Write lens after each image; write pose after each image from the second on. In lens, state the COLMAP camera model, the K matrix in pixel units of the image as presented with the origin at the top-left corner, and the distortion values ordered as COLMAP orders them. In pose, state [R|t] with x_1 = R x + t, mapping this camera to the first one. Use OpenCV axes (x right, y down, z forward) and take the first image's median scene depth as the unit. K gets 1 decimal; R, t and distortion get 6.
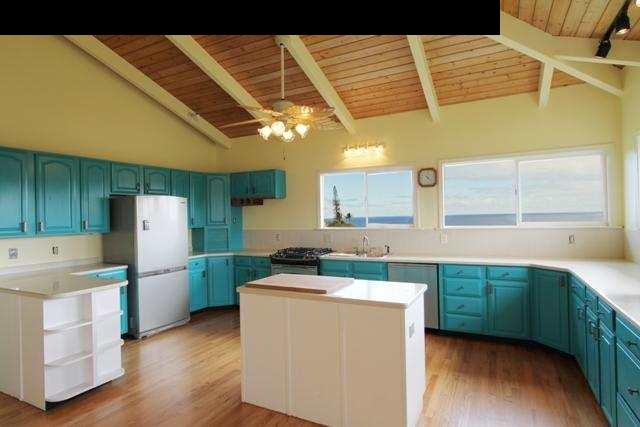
lens RADIAL K [[358.1, 0, 308.6], [0, 358.1, 229.6], [0, 0, 1]] dist [-0.000472, 0.000266]
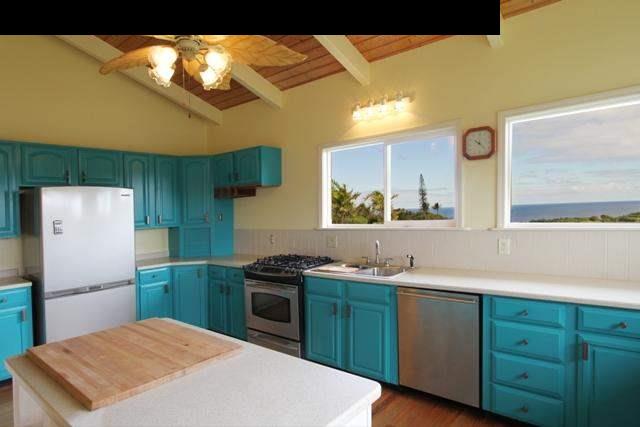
lens RADIAL K [[357.7, 0, 319.4], [0, 357.7, 245.0], [0, 0, 1]] dist [-0.005090, 0.000339]
pose [[0.977264, 0.005108, -0.211967, 0.199898], [0.009050, 0.997794, 0.065772, -0.017559], [0.211835, -0.066195, 0.975061, 0.350472]]
